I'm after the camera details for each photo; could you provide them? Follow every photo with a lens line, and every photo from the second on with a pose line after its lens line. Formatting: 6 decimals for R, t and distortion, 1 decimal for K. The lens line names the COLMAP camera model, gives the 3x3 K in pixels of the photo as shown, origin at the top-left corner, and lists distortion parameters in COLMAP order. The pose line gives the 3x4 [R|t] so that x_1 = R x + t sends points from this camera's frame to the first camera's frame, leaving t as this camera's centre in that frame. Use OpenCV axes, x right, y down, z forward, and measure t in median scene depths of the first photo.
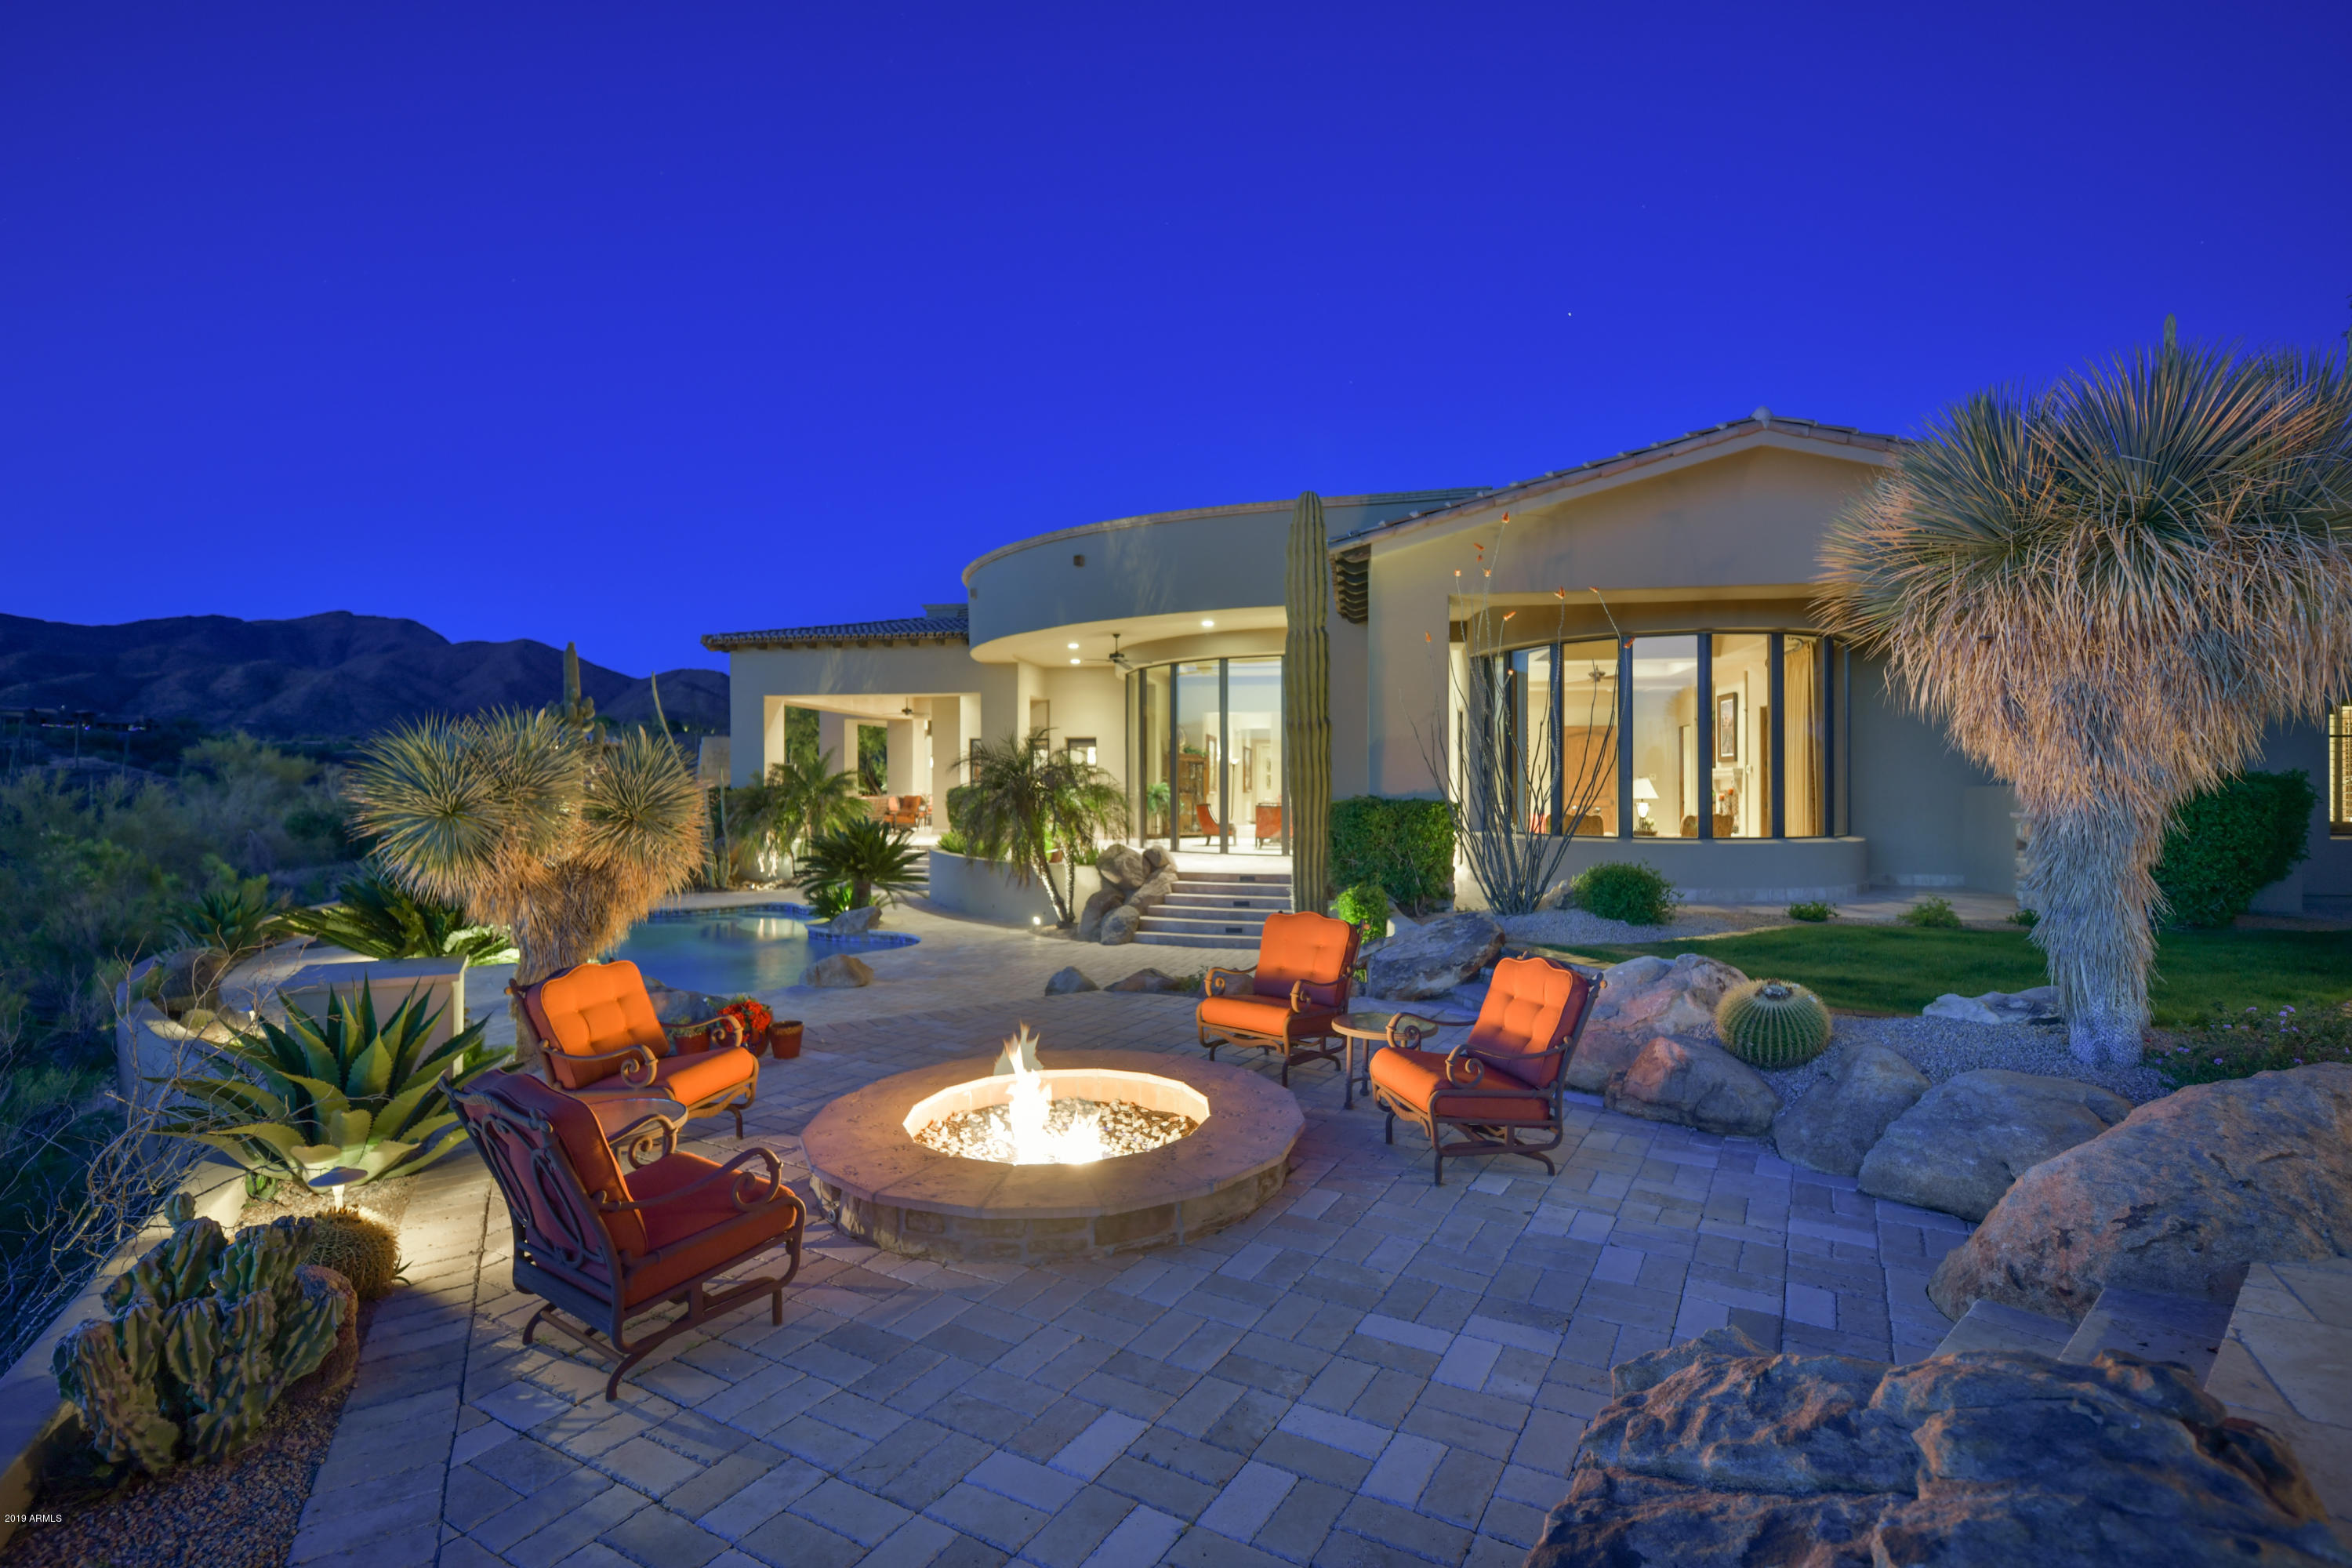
lens RADIAL K [[1089.5, 0, 1175.6], [0, 1089.5, 779.7], [0, 0, 1]] dist [-0.000683, -0.000202]
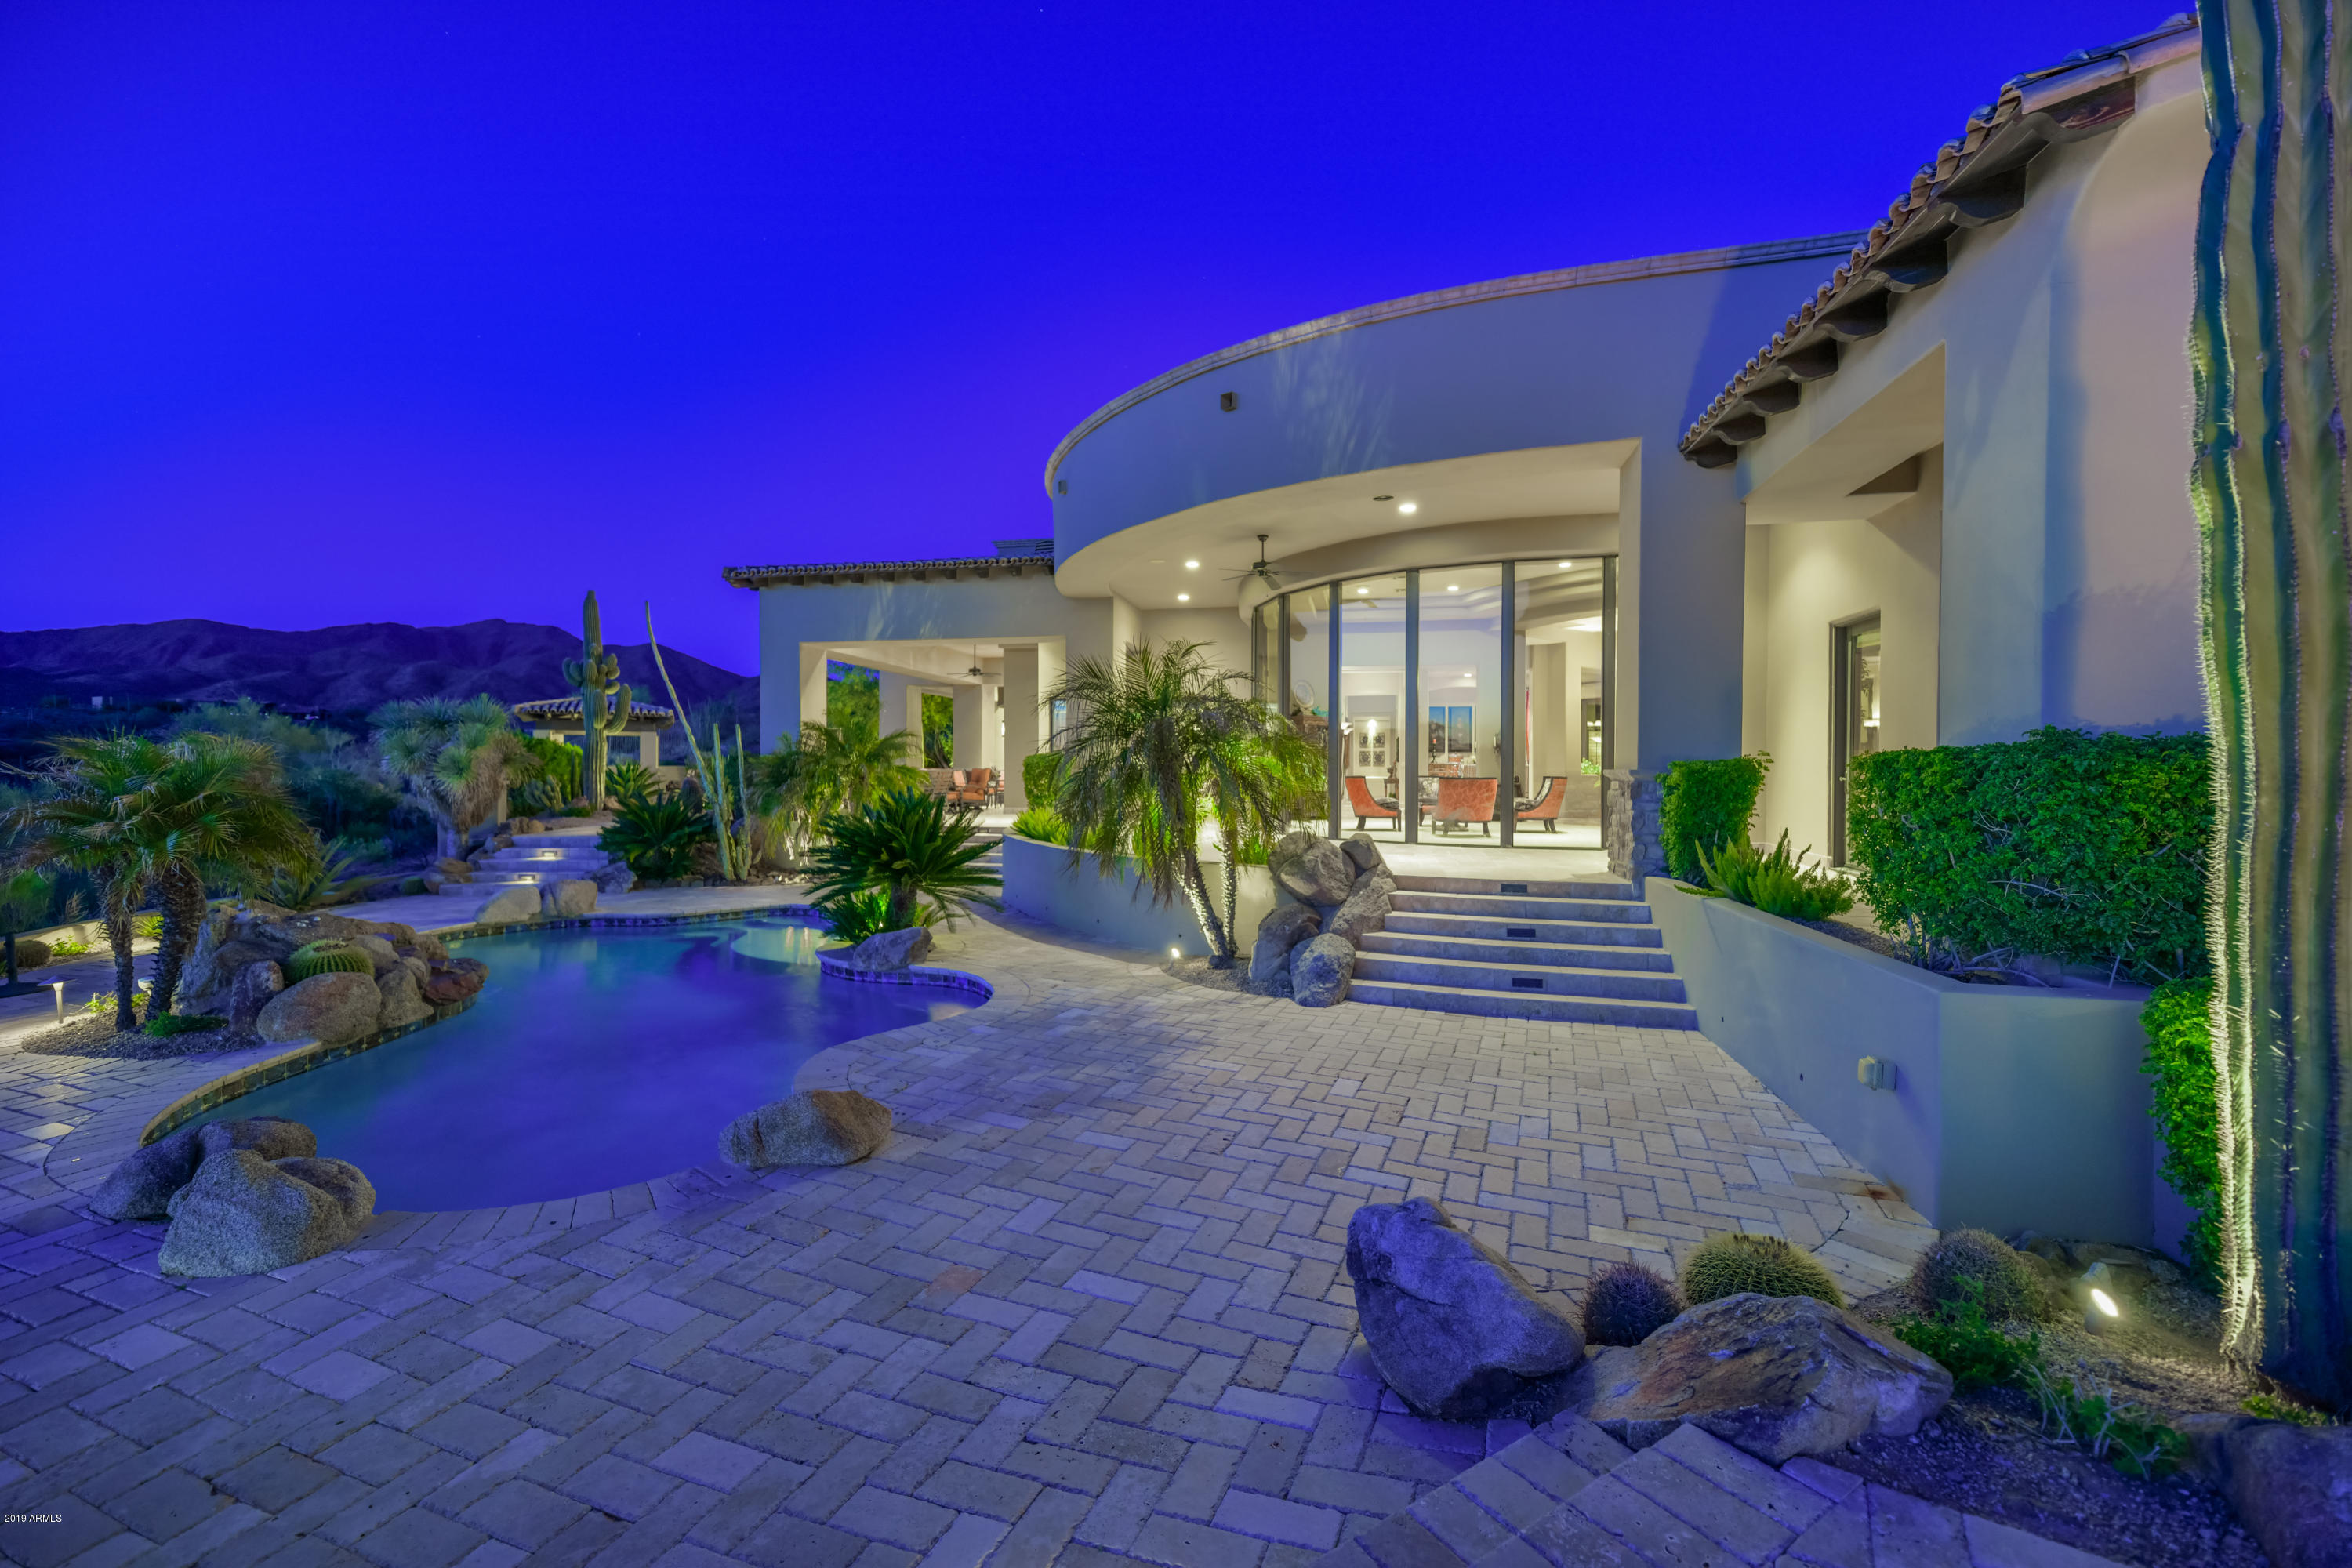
lens RADIAL K [[949.7, 0, 1169.9], [0, 949.7, 778.3], [0, 0, 1]] dist [0.017584, 0.000238]
pose [[0.999083, 0.004432, -0.042587, -0.093736], [-0.003895, 0.999912, 0.012689, 0.019003], [0.042639, -0.012512, 0.999012, 0.395382]]
